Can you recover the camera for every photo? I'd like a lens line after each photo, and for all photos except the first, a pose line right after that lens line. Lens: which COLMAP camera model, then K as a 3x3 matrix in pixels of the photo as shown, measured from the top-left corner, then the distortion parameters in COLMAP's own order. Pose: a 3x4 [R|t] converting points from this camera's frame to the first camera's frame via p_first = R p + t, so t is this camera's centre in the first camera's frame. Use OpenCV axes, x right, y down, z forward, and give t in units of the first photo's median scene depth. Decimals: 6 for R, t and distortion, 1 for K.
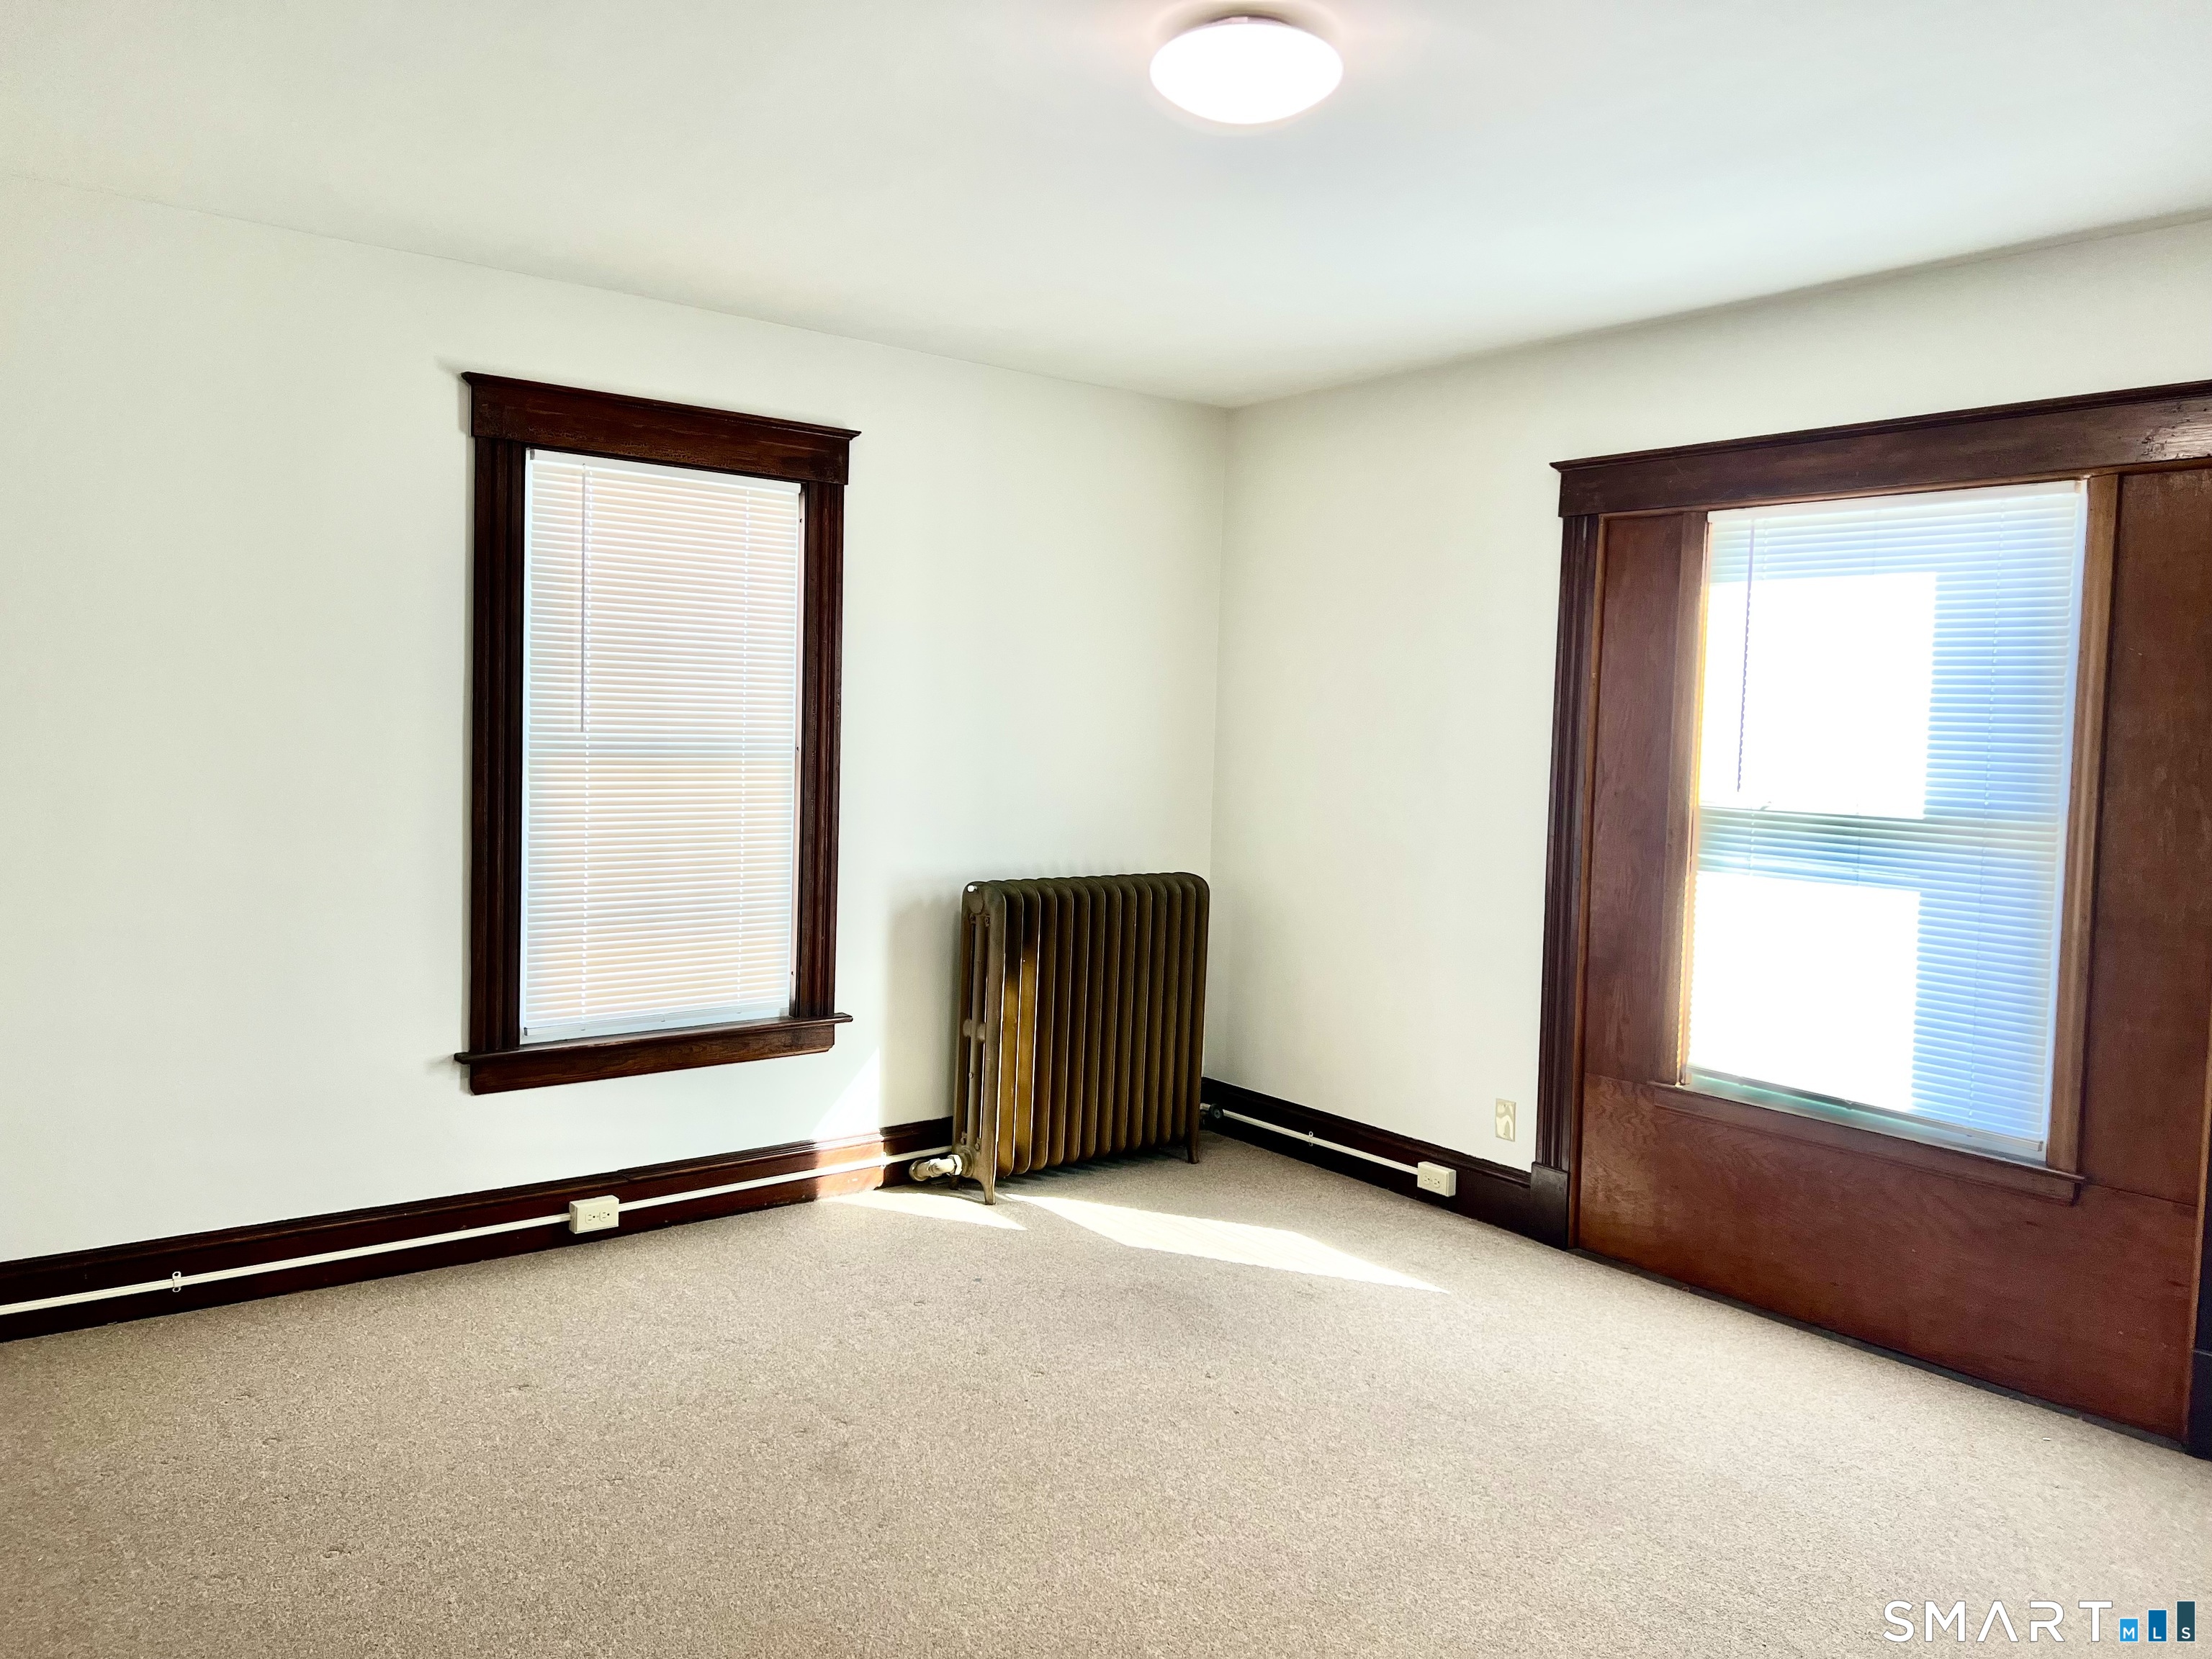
lens RADIAL K [[1665.9, 0, 1121.5], [0, 1665.9, 822.9], [0, 0, 1]] dist [0.092144, -0.118992]
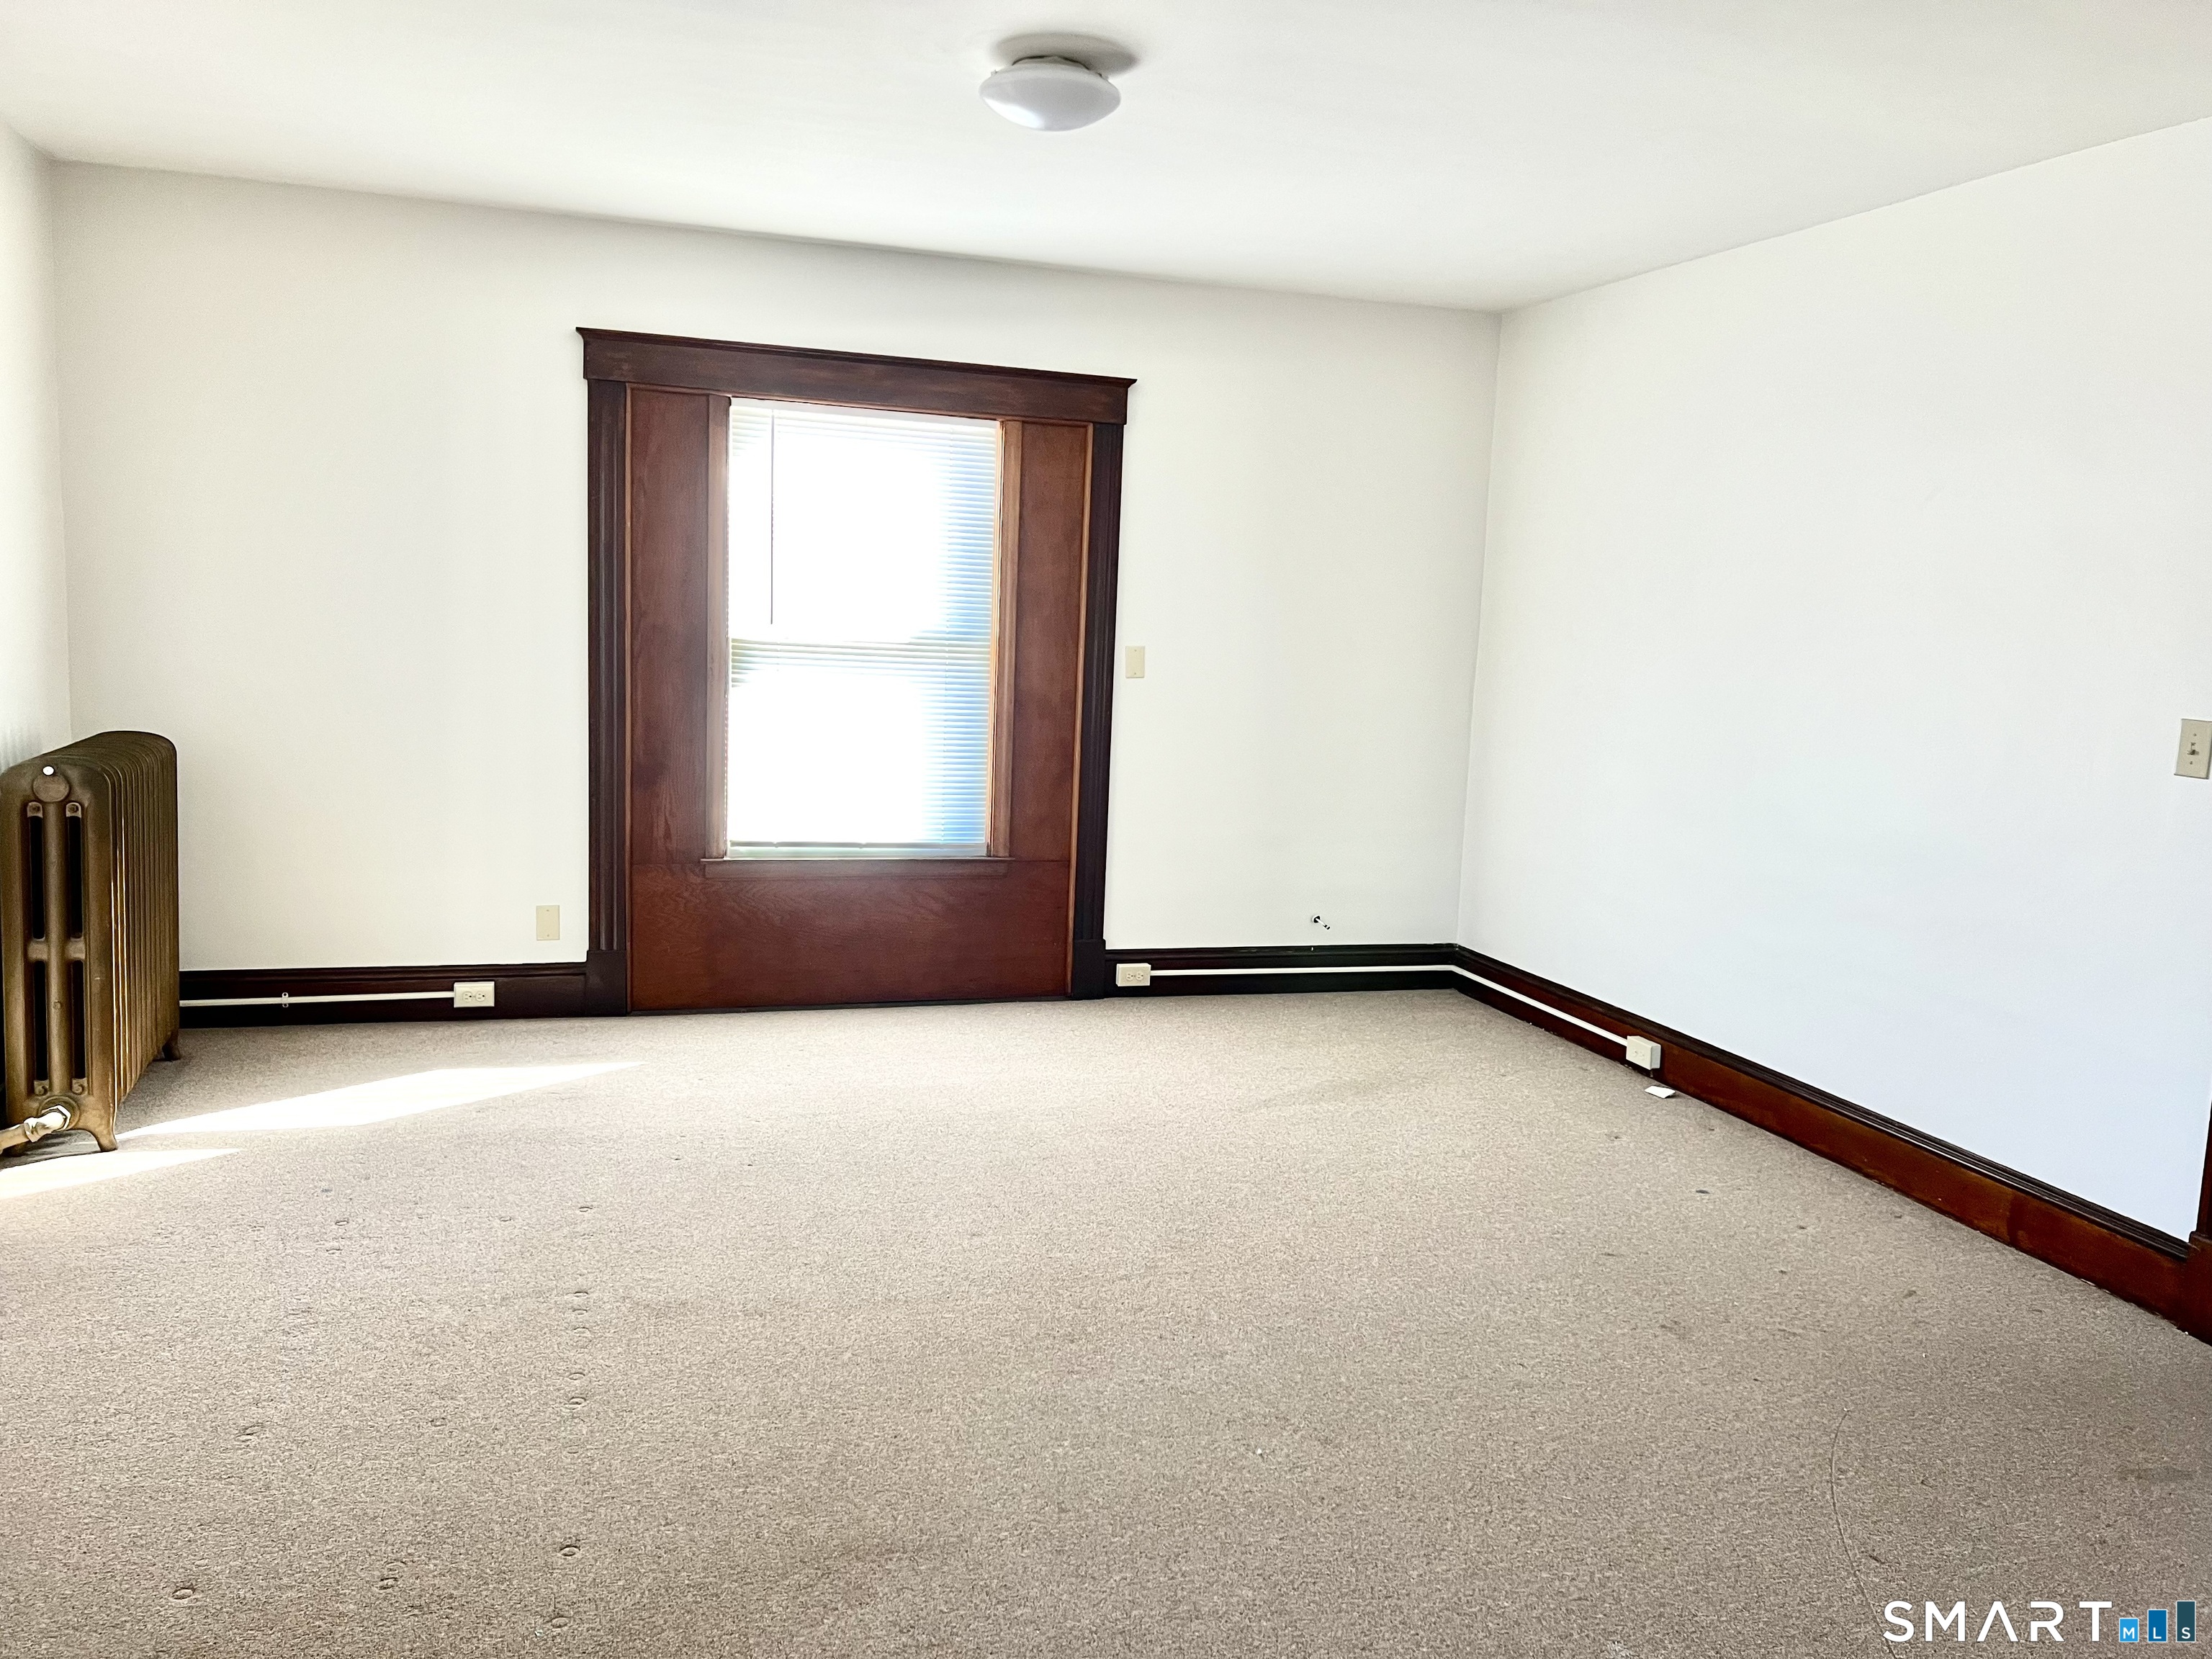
lens RADIAL K [[1665.9, 0, 1121.5], [0, 1665.9, 822.9], [0, 0, 1]] dist [0.092144, -0.118992]
pose [[0.348919, -0.140265, 0.926597, -0.716727], [0.024647, 0.989767, 0.140546, -0.039465], [-0.936829, -0.026202, 0.348806, 0.274454]]
